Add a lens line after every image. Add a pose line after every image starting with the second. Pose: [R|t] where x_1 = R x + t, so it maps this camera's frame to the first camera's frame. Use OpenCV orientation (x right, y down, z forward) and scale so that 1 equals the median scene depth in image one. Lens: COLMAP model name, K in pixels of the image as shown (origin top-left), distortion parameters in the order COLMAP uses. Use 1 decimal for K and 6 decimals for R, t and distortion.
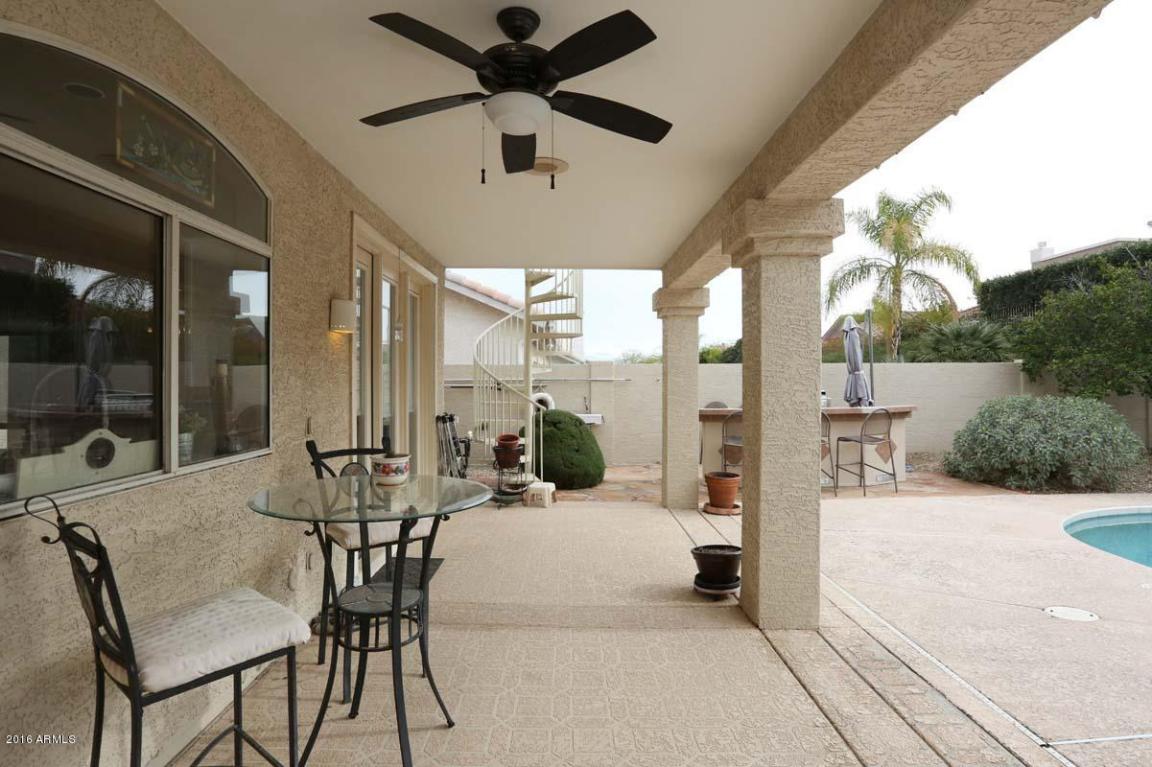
lens RADIAL K [[571.4, 0, 576.5], [0, 571.4, 383.1], [0, 0, 1]] dist [-0.031109, 0.003694]
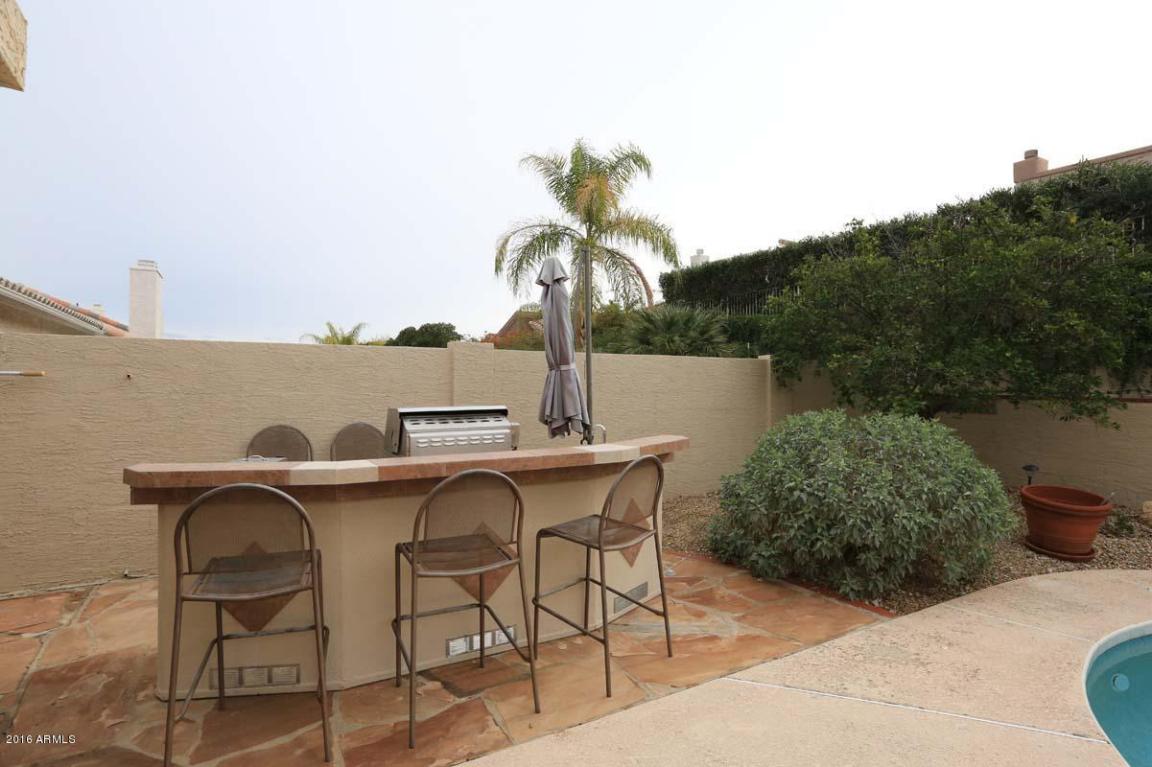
lens RADIAL K [[625.7, 0, 577.4], [0, 625.7, 386.0], [0, 0, 1]] dist [-0.072219, -0.000282]
pose [[0.861127, 0.007544, 0.508334, 0.118923], [-0.009836, 0.999950, 0.001823, -0.001549], [-0.508295, -0.006570, 0.861158, 0.277285]]
